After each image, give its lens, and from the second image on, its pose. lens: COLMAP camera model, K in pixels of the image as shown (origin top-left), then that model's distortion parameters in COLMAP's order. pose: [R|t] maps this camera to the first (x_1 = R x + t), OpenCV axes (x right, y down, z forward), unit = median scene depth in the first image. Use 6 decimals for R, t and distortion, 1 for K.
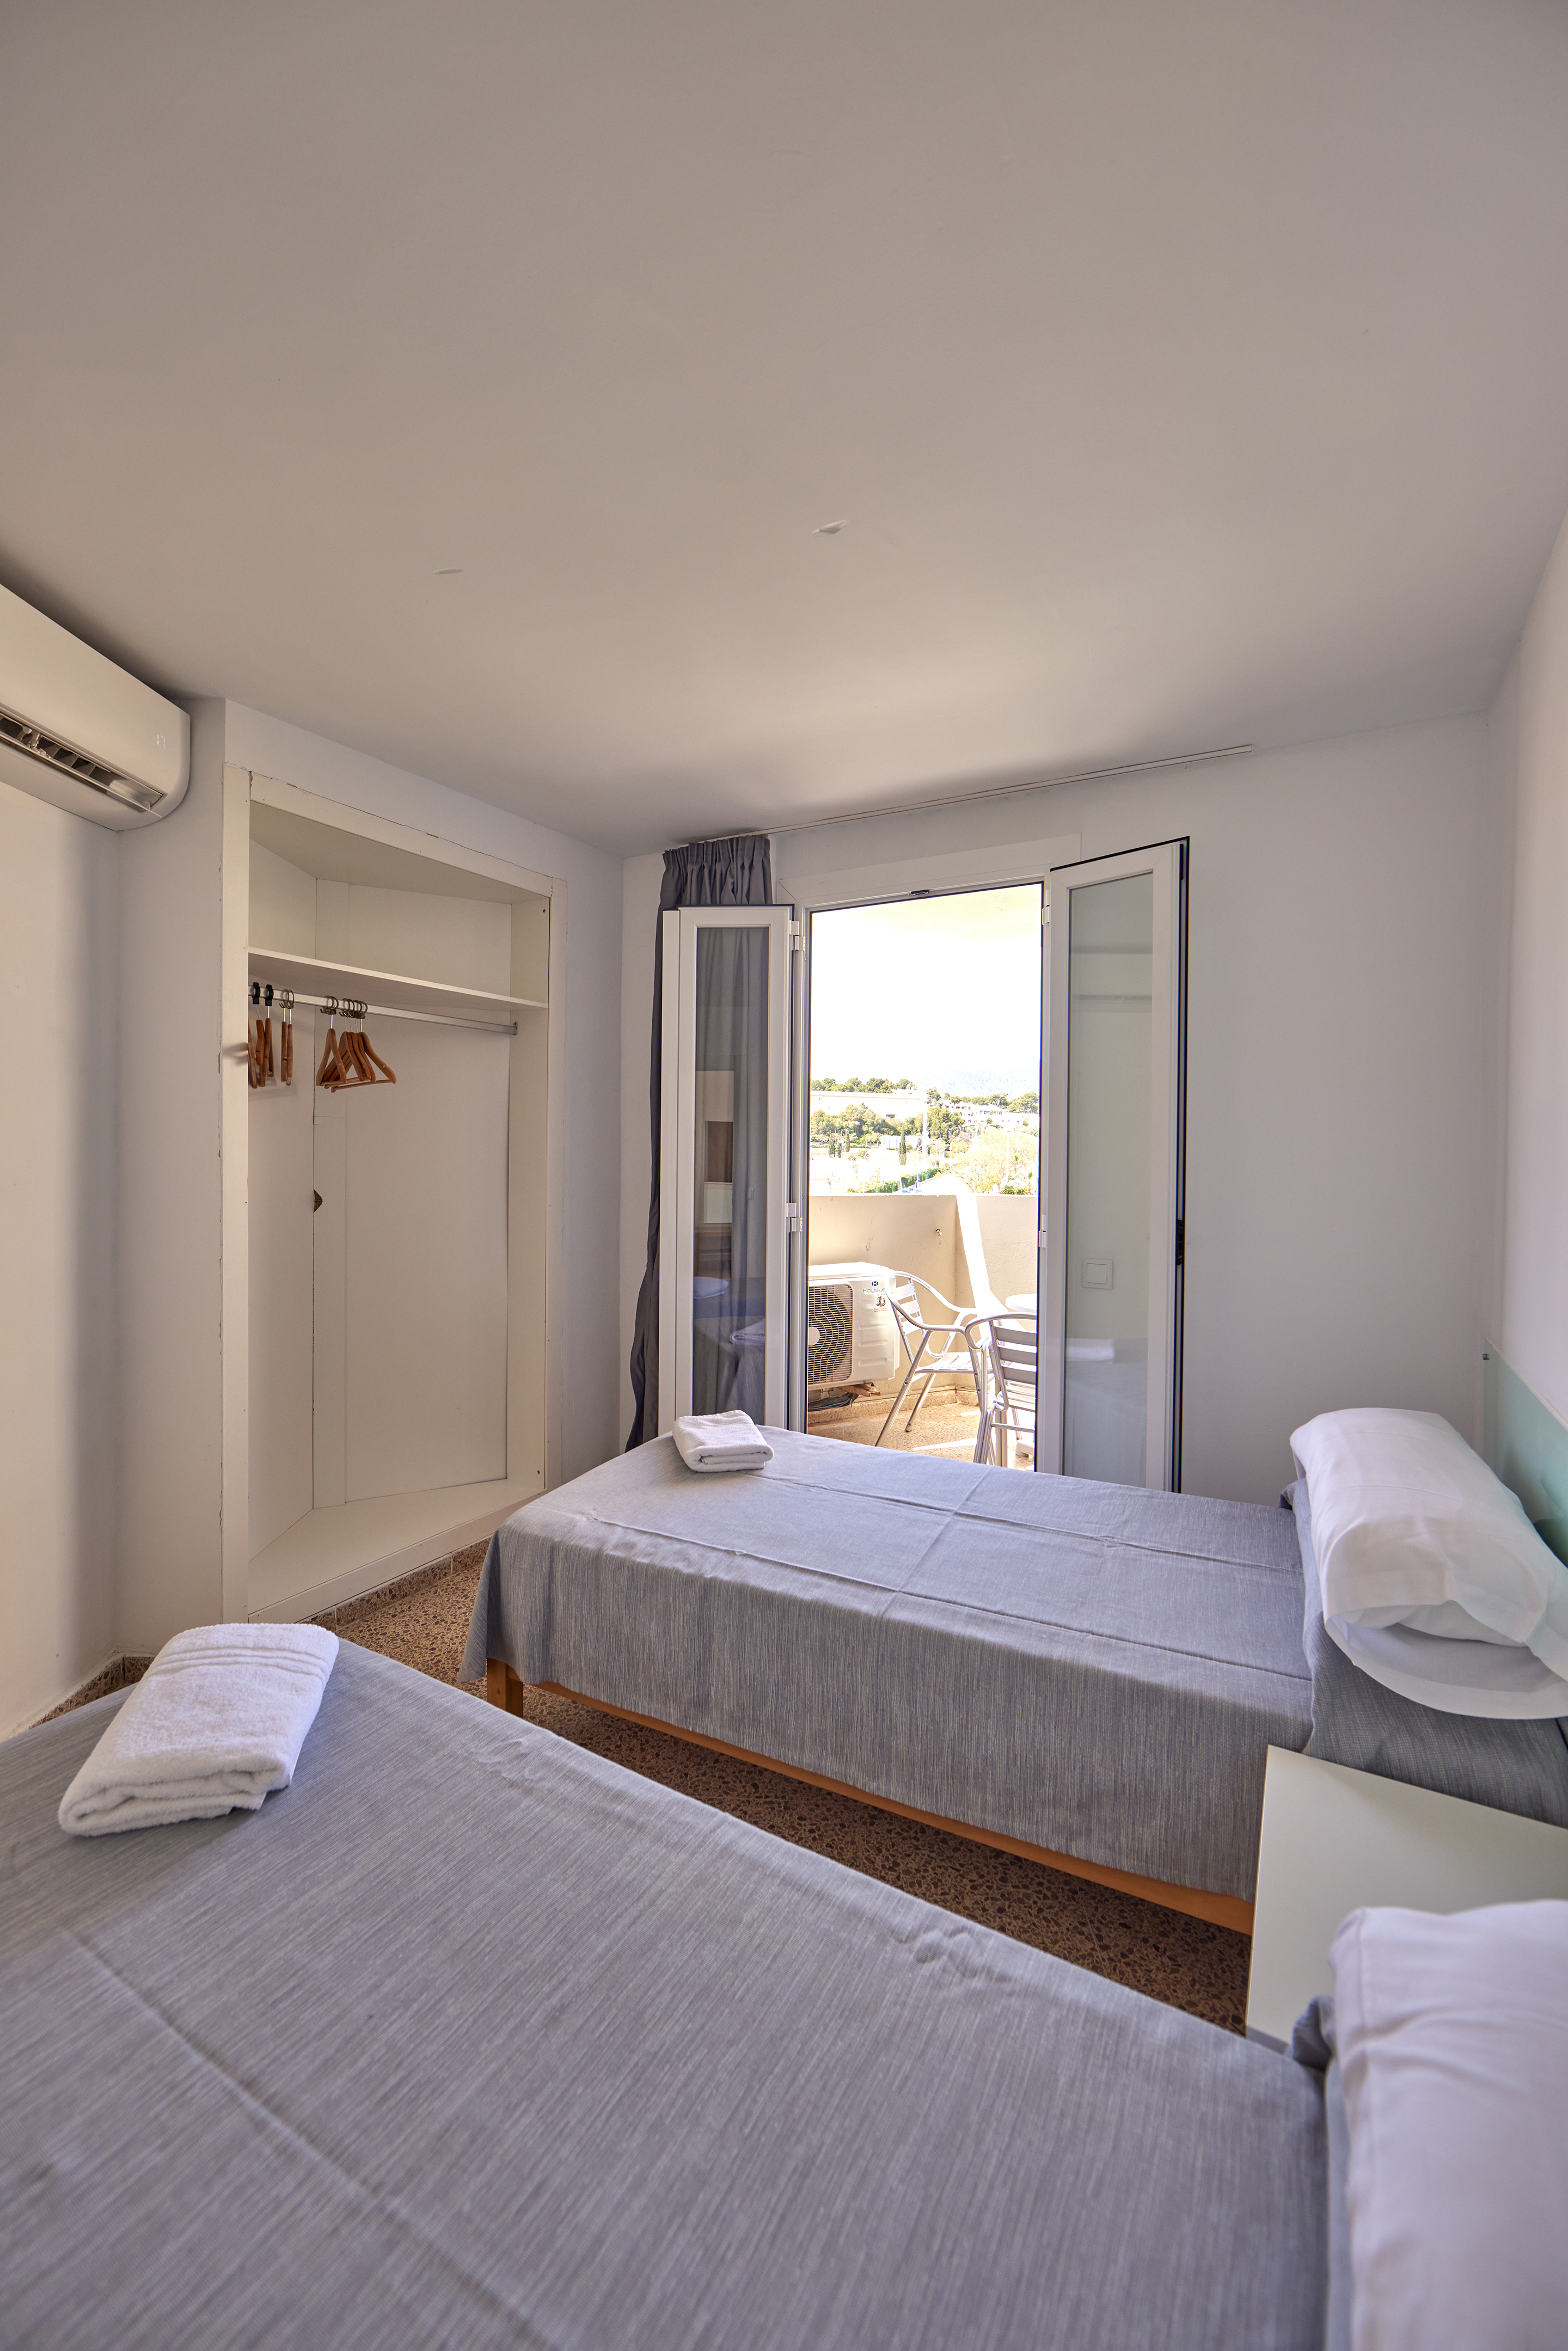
lens RADIAL K [[929.1, 0, 780.0], [0, 929.1, 1162.2], [0, 0, 1]] dist [-0.010738, 0.001466]
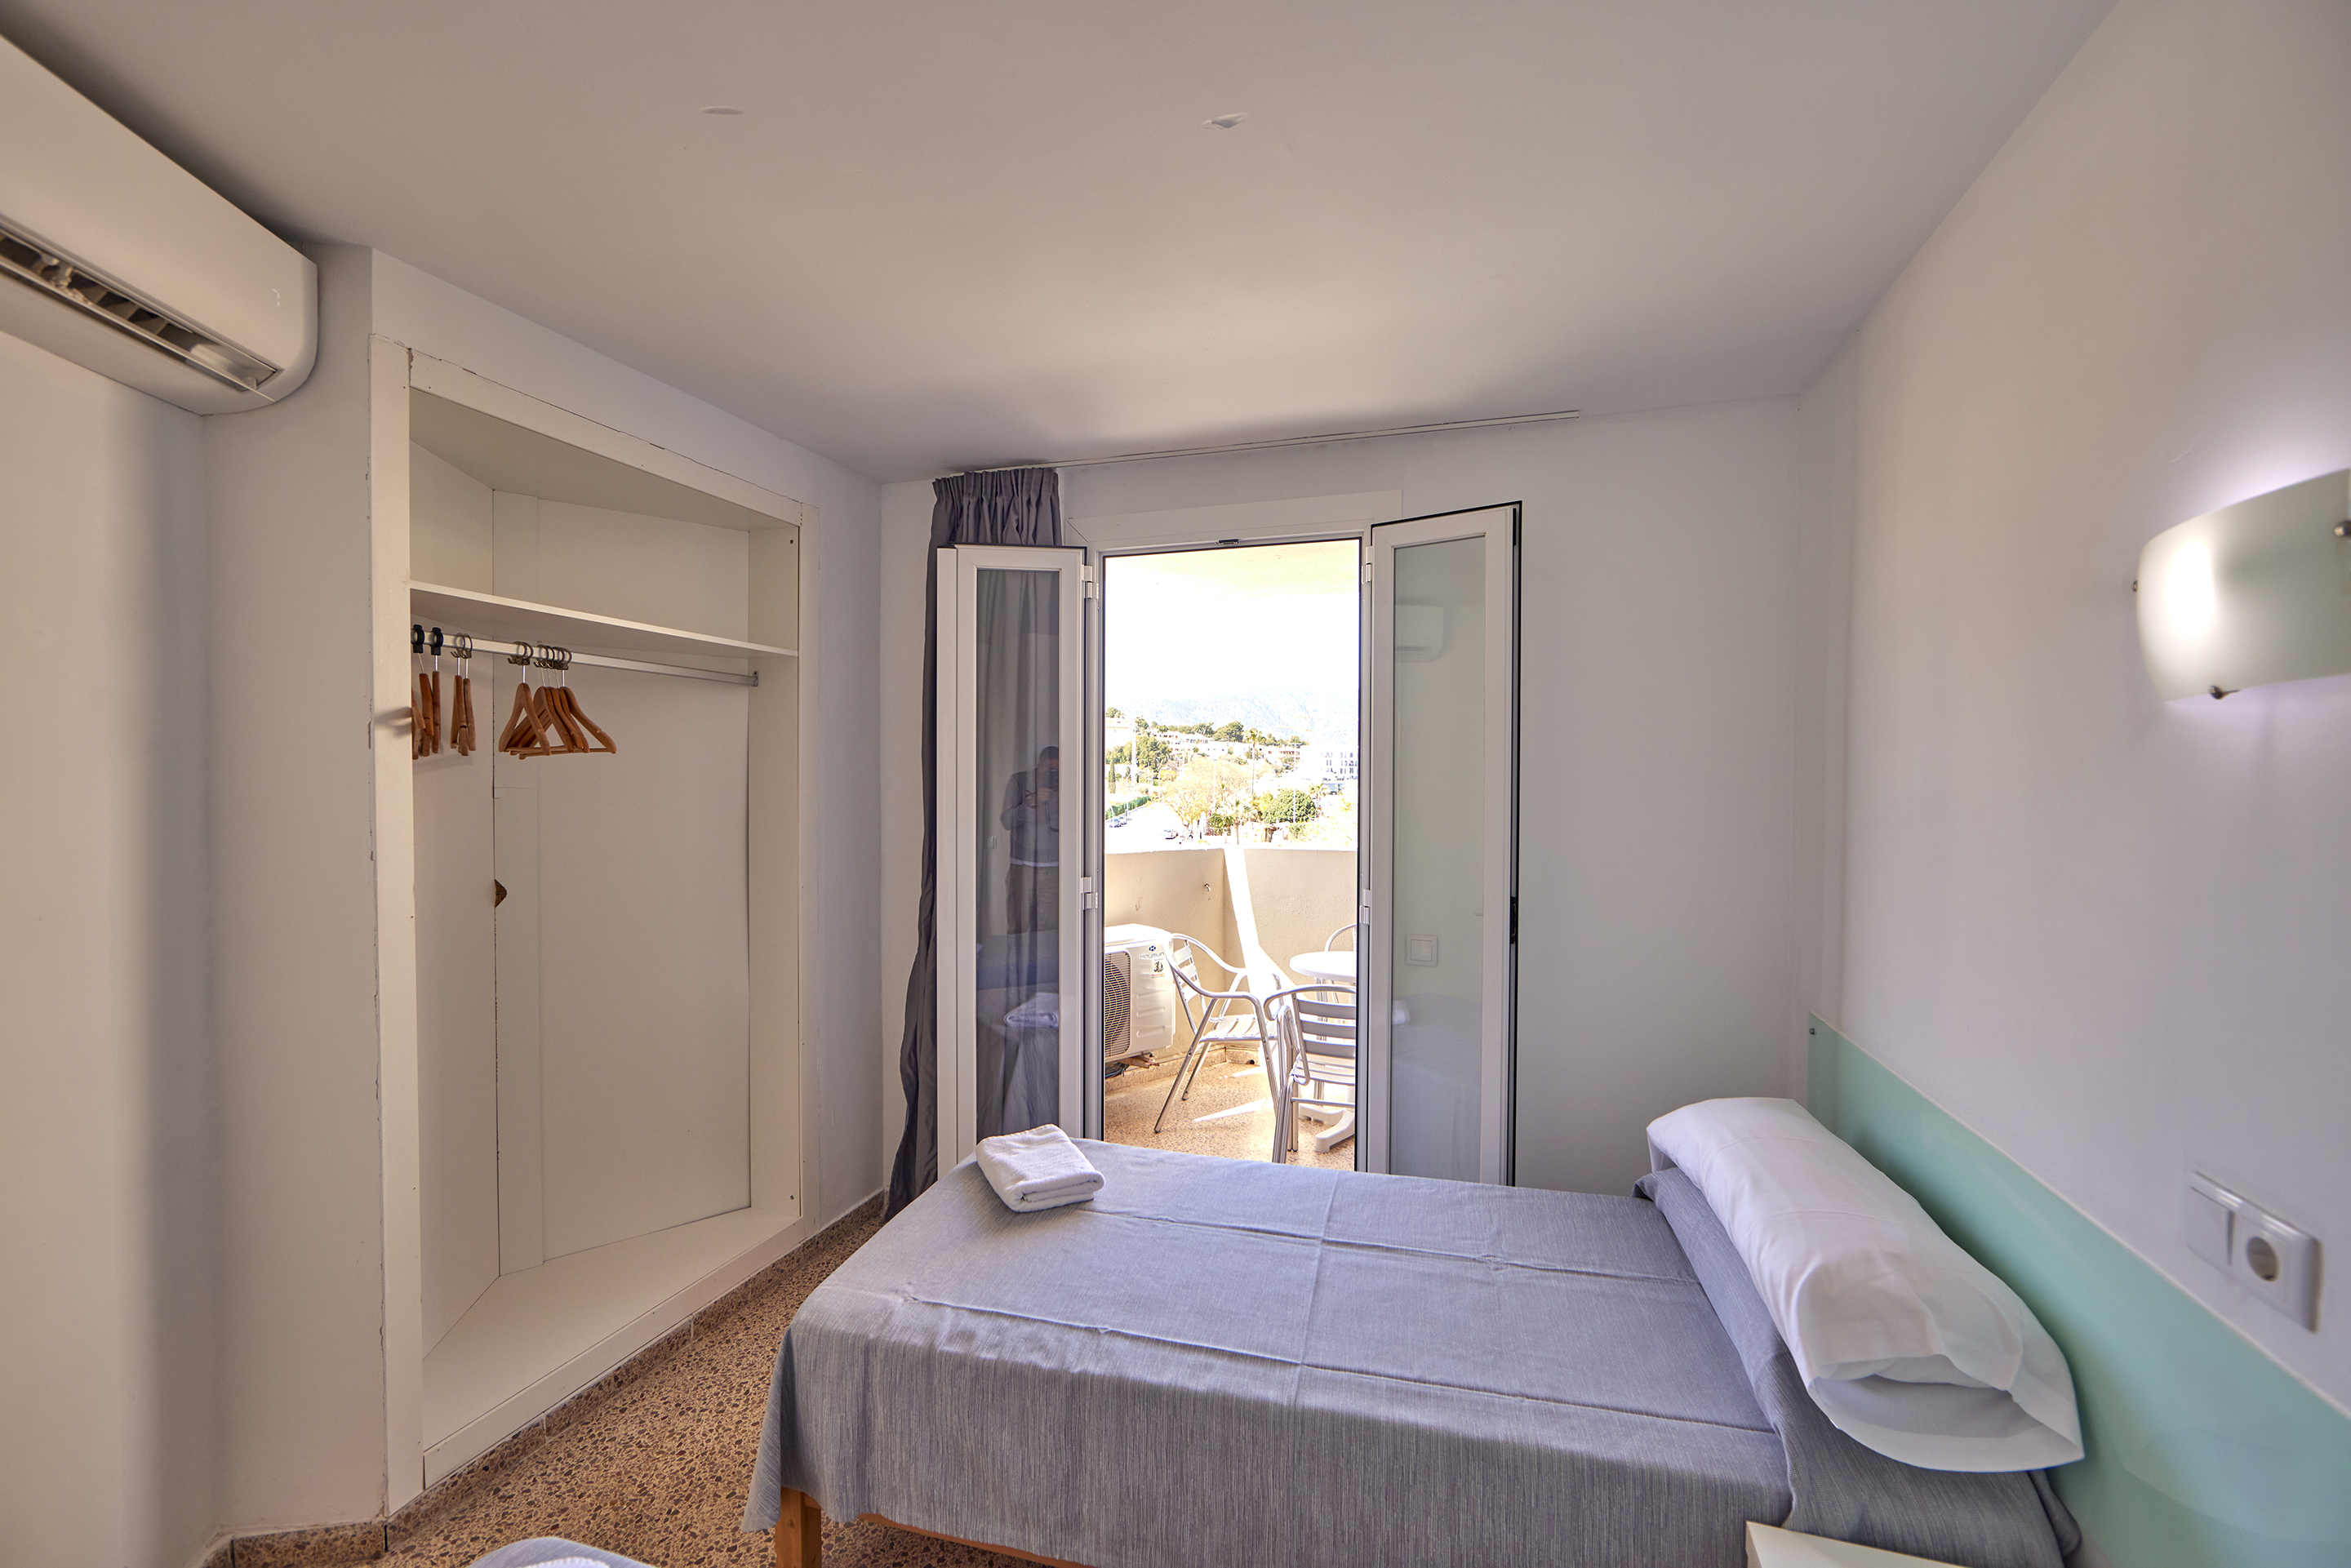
lens RADIAL K [[929.0, 0, 1180.3], [0, 929.0, 797.6], [0, 0, 1]] dist [-0.012357, 0.002866]
pose [[0.978649, -0.010171, 0.205287, -0.123743], [0.008485, 0.999923, 0.009088, -0.061355], [-0.205364, -0.007152, 0.978660, 0.141323]]
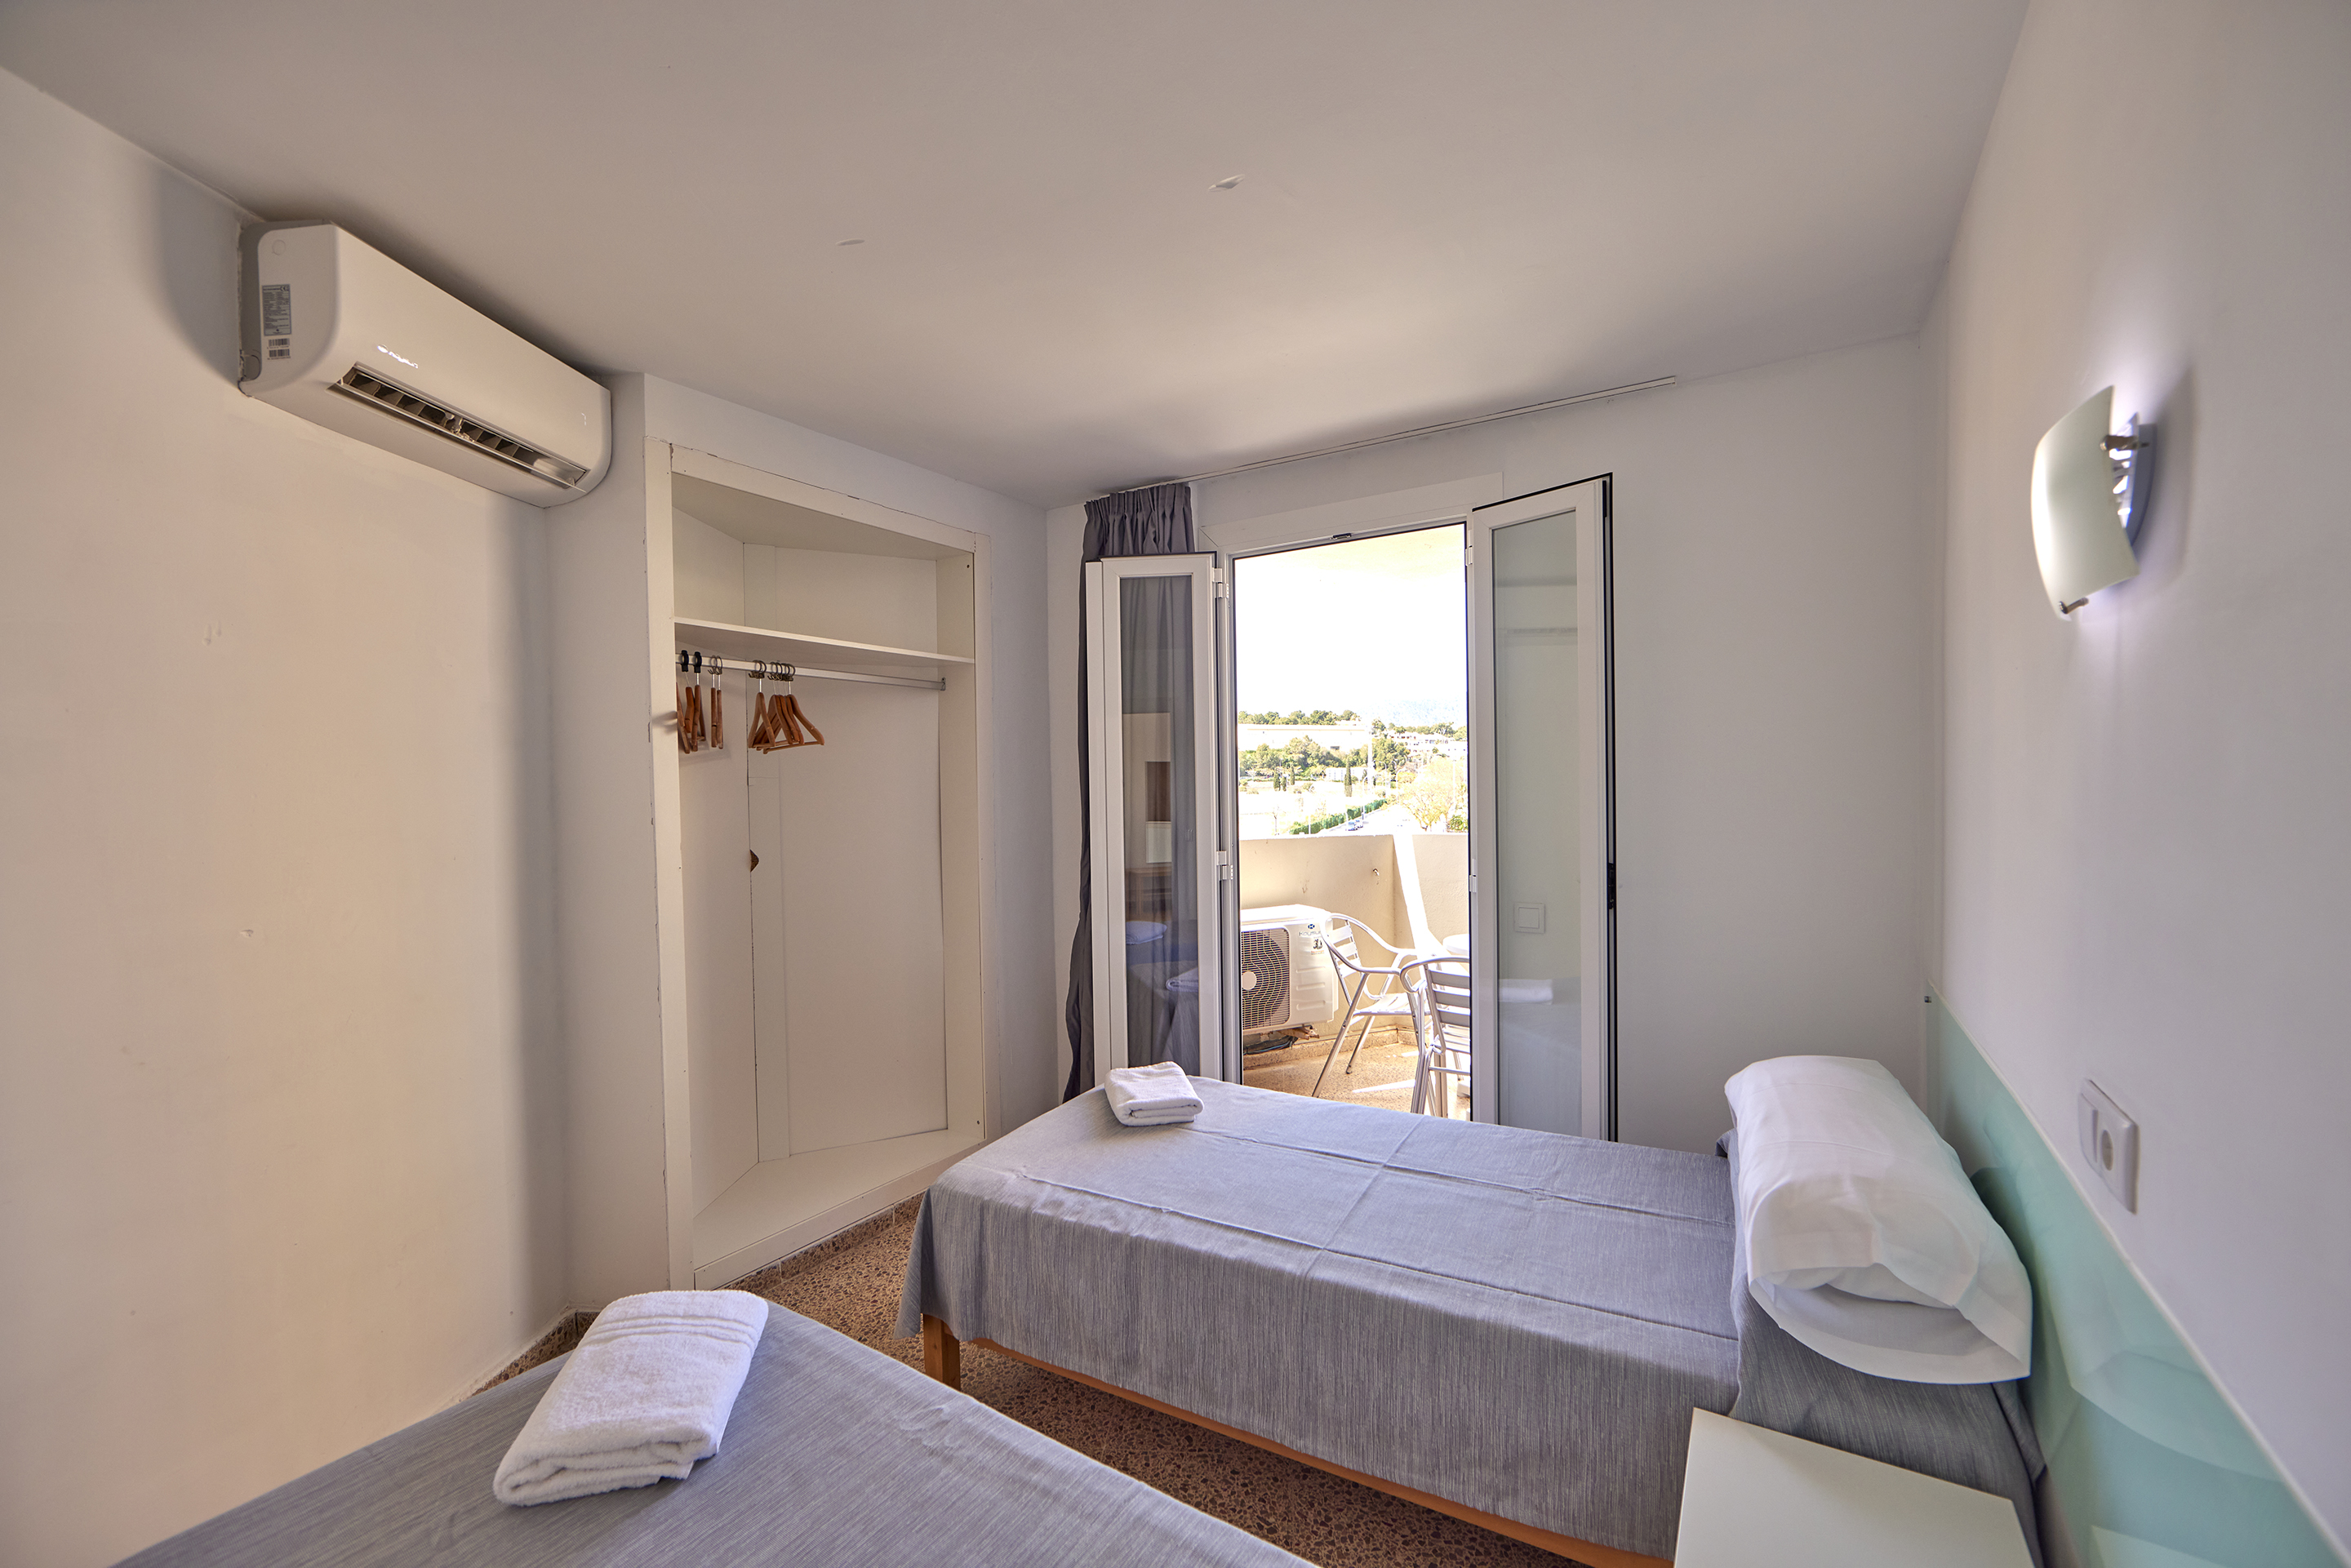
lens RADIAL K [[929.0, 0, 1194.3], [0, 929.0, 806.4], [0, 0, 1]] dist [-0.012357, 0.002866]
pose [[0.999113, -0.024986, -0.033901, 0.027627], [0.025317, 0.999635, 0.009376, -0.021326], [0.033655, -0.010226, 0.999381, 0.001677]]
